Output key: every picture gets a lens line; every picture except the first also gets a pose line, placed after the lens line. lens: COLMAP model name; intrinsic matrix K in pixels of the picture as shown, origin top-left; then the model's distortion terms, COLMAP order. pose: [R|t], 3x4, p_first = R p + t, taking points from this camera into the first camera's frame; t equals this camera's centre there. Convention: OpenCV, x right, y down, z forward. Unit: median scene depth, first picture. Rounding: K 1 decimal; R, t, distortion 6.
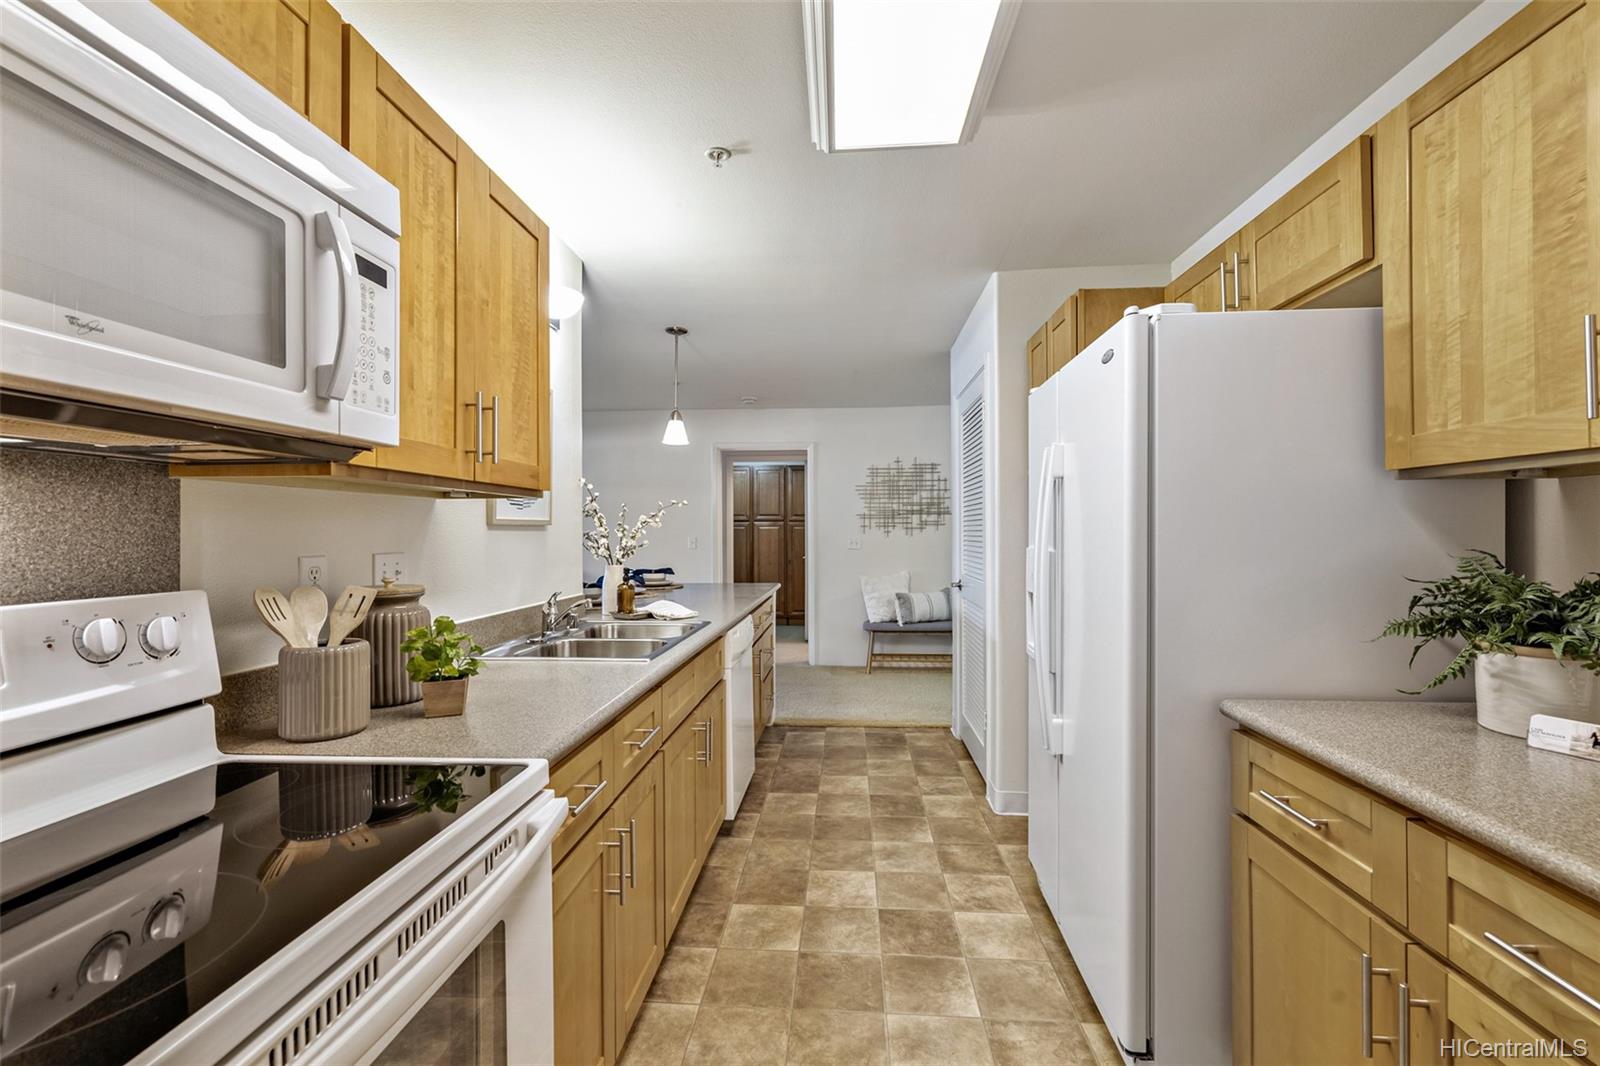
lens RADIAL K [[672.9, 0, 799.7], [0, 672.9, 528.6], [0, 0, 1]] dist [-0.001506, 0.000530]
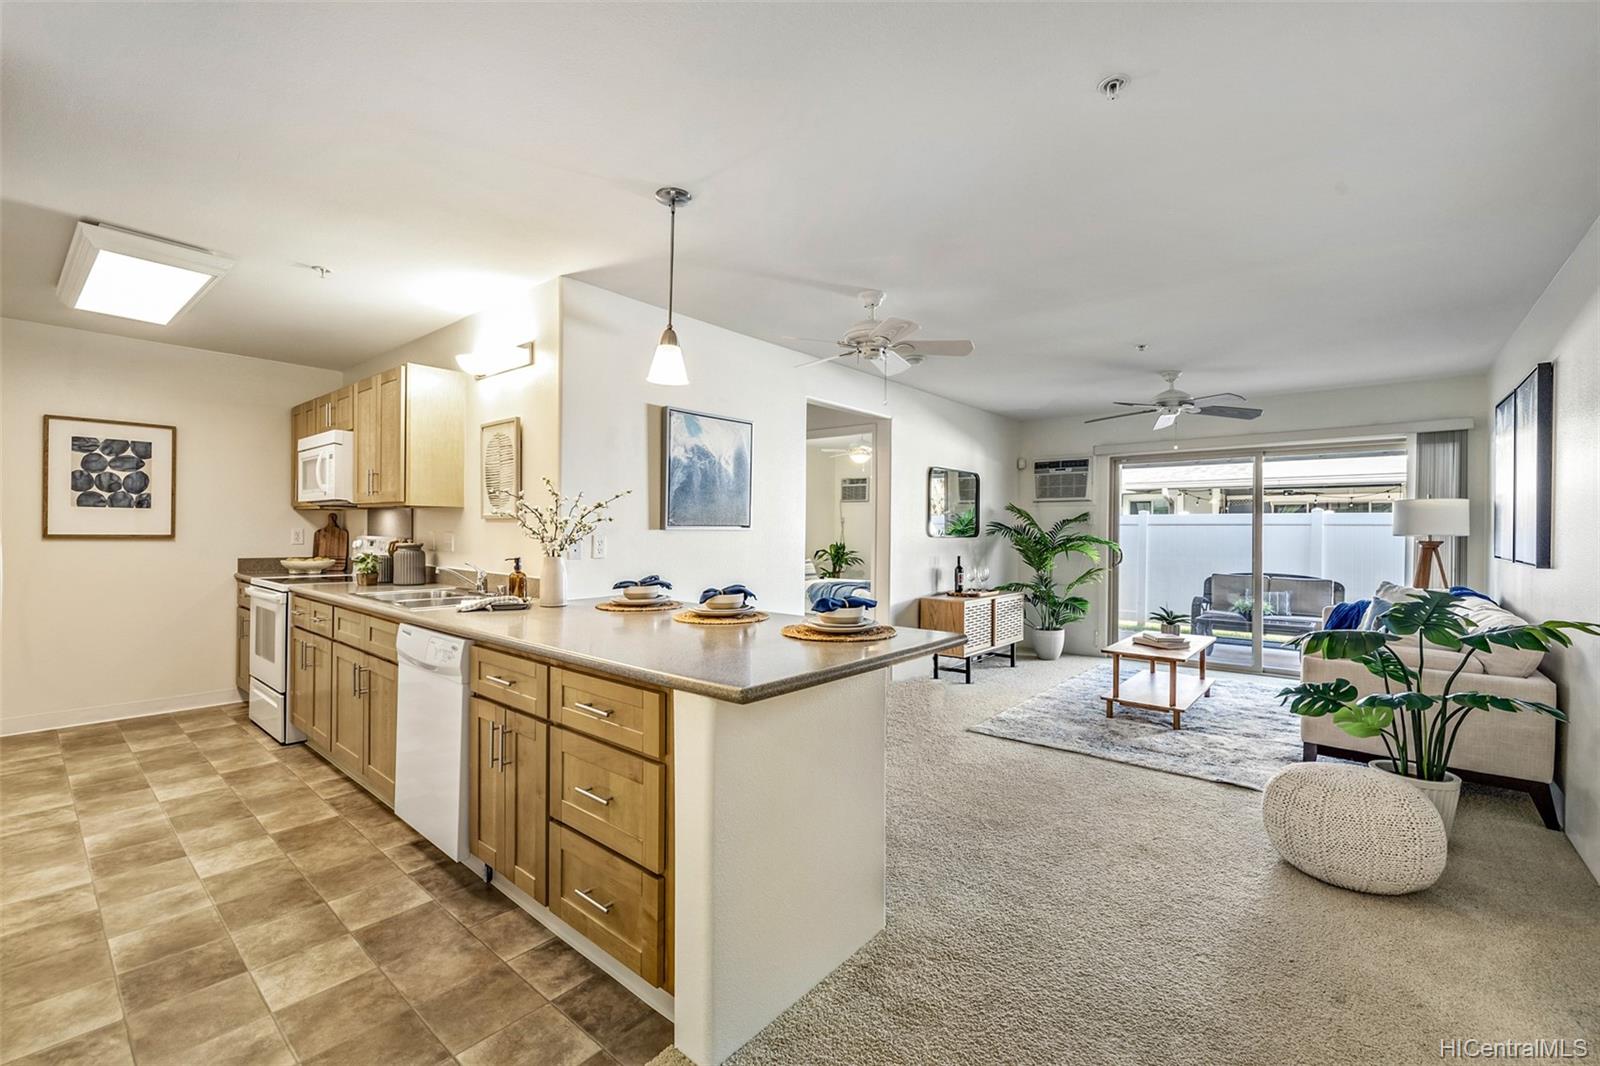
lens RADIAL K [[672.9, 0, 797.8], [0, 672.9, 531.6], [0, 0, 1]] dist [-0.001506, 0.000530]
pose [[-0.588772, 0.000363, -0.808299, 0.443182], [-0.003613, 0.999989, 0.003081, 0.017497], [0.808291, 0.004734, -0.588764, 2.833032]]
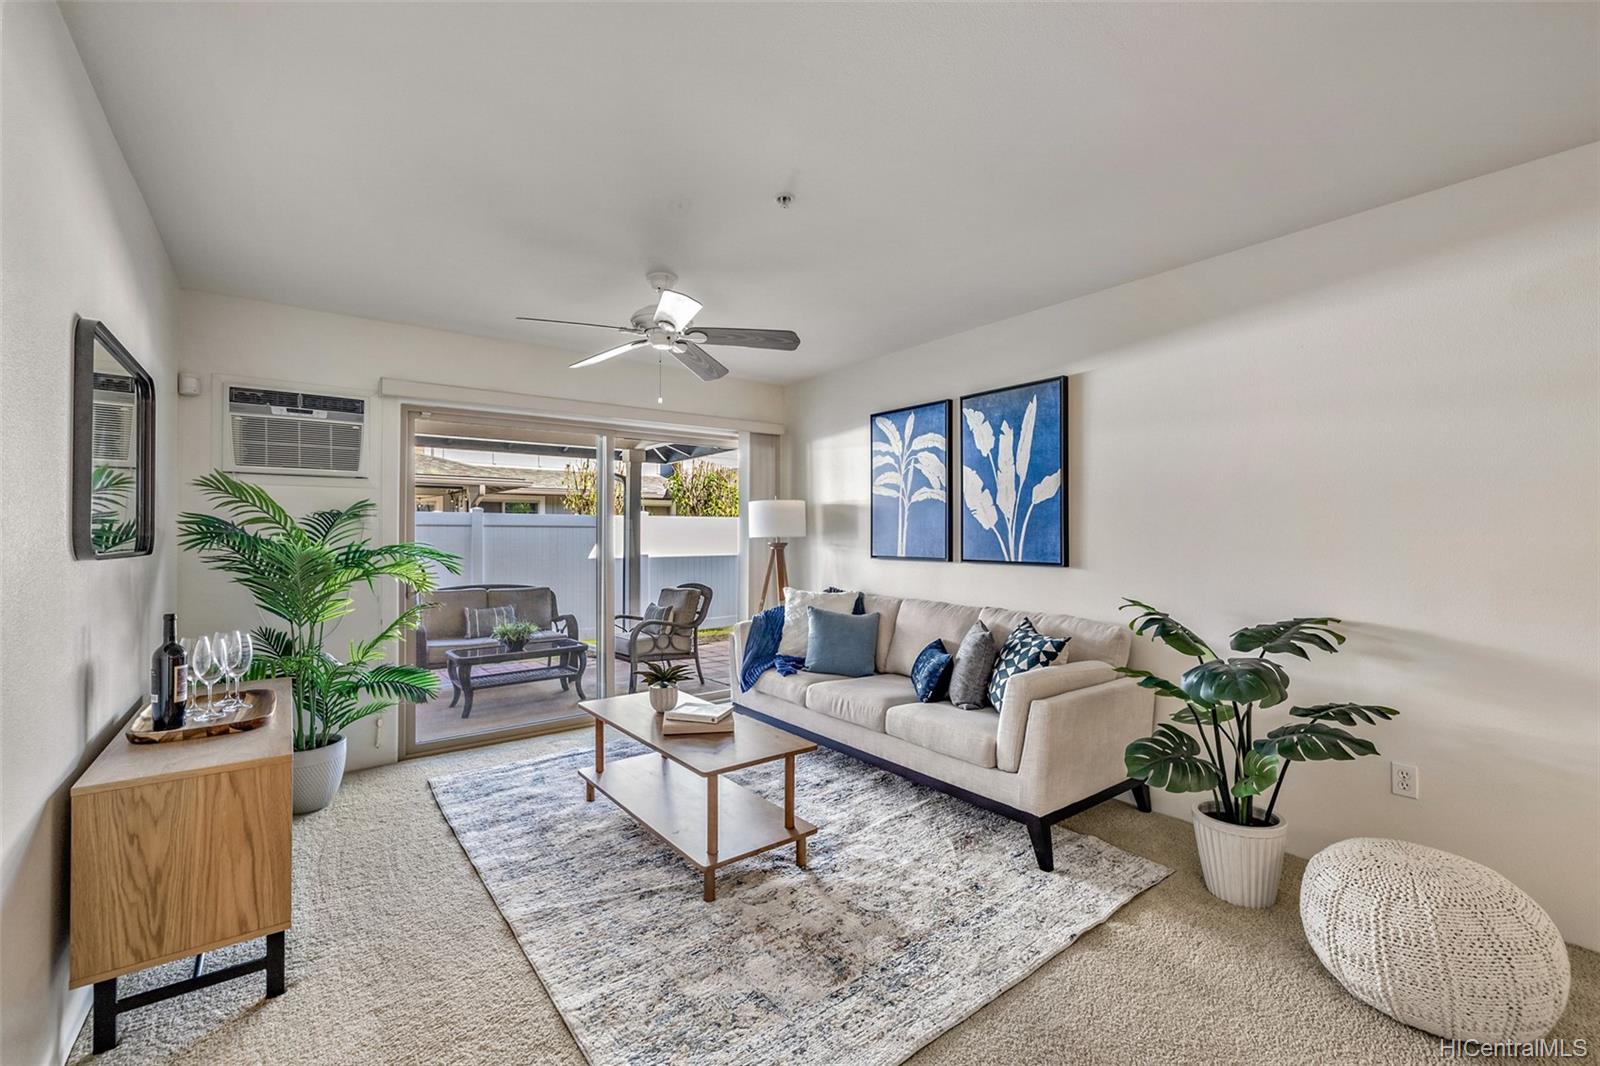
lens RADIAL K [[672.9, 0, 798.4], [0, 672.9, 529.0], [0, 0, 1]] dist [-0.001506, 0.000530]
pose [[0.666682, -0.003328, -0.745334, -1.040536], [0.000920, 0.999993, -0.003641, 0.011786], [0.745341, 0.001742, 0.666681, 1.688138]]
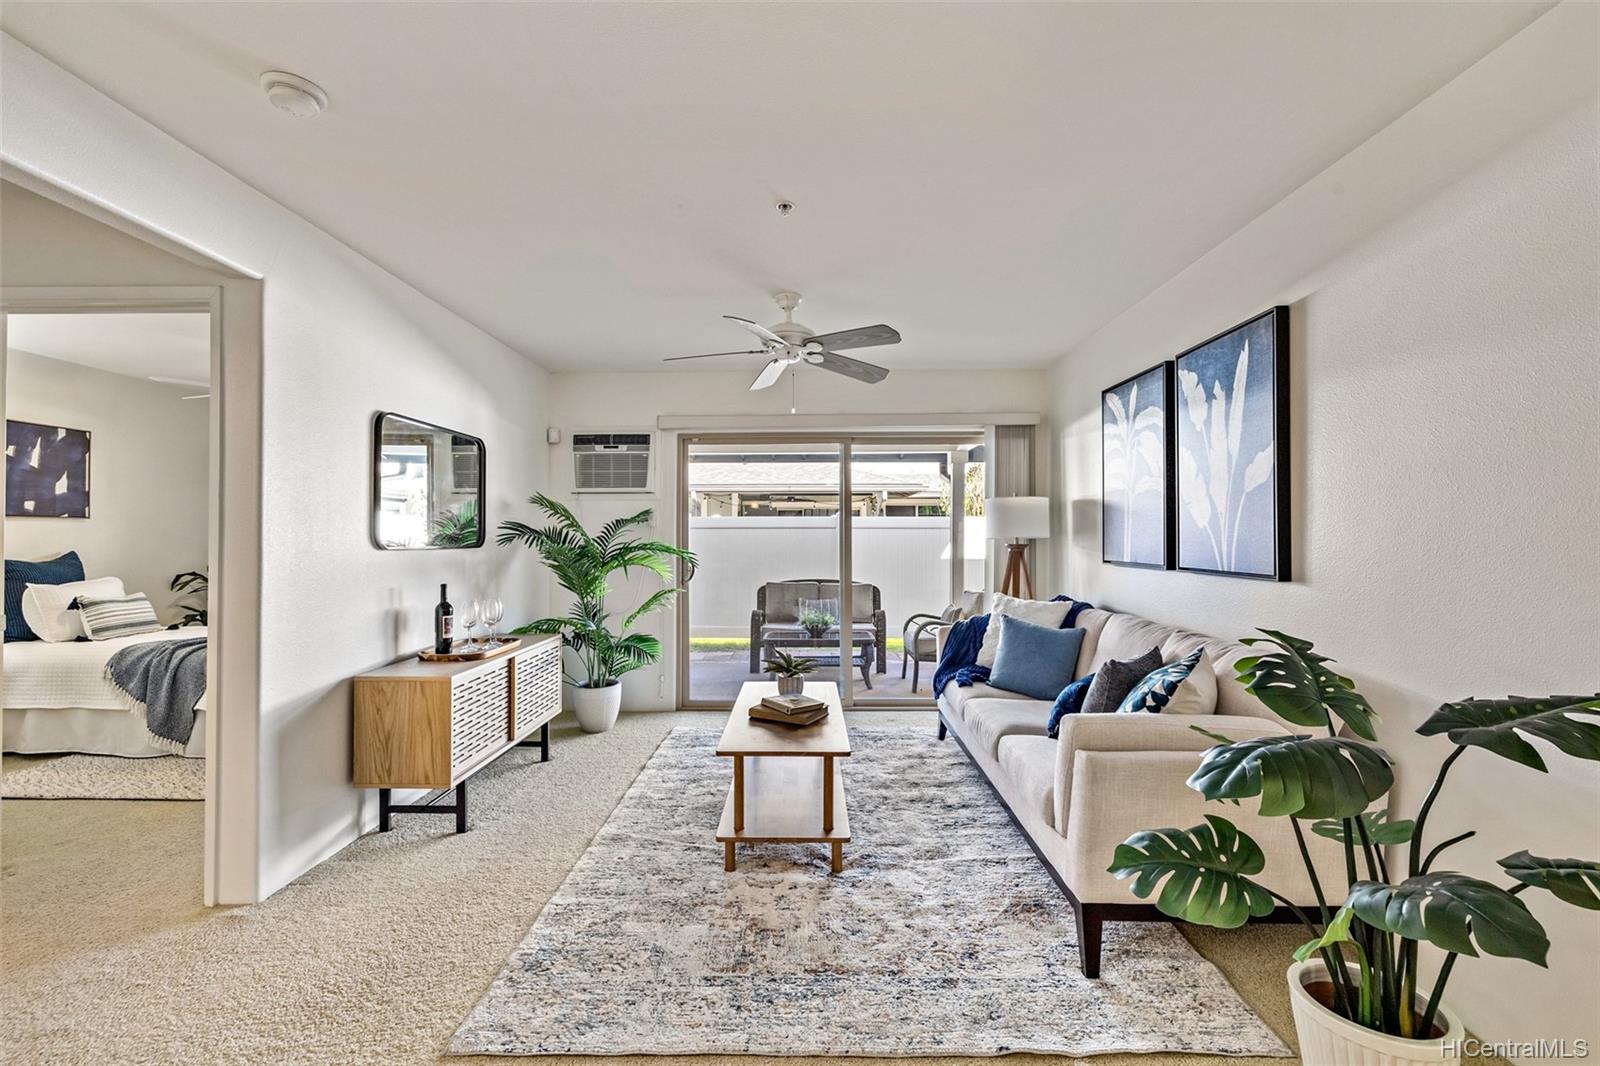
lens RADIAL K [[672.9, 0, 798.5], [0, 672.9, 530.7], [0, 0, 1]] dist [-0.001506, 0.000530]
pose [[0.059122, -0.004914, -0.998239, -0.735102], [0.003572, 0.999983, -0.004711, 0.015631], [0.998244, -0.003287, 0.059138, 2.406364]]
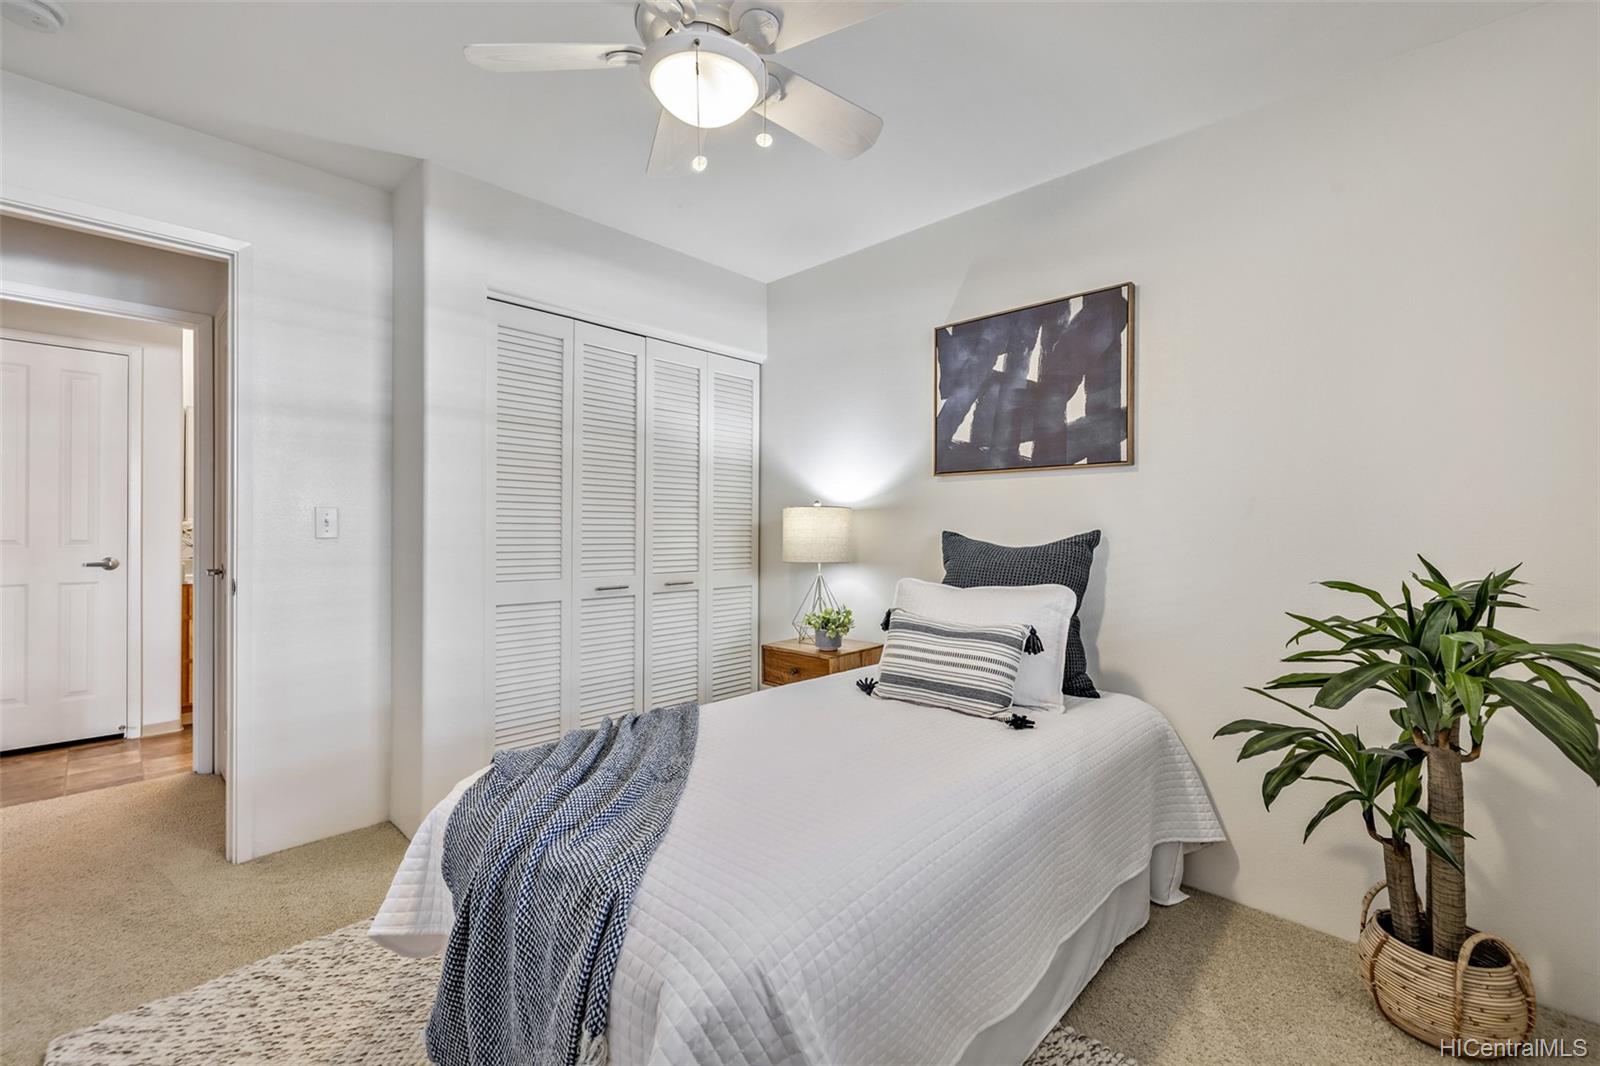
lens RADIAL K [[672.9, 0, 797.2], [0, 672.9, 529.8], [0, 0, 1]] dist [-0.001506, 0.000530]
pose [[-0.778665, -0.000824, 0.627439, -3.517326], [-0.003674, 0.999988, -0.003245, 0.070886], [-0.627429, -0.004832, -0.778659, 1.300144]]
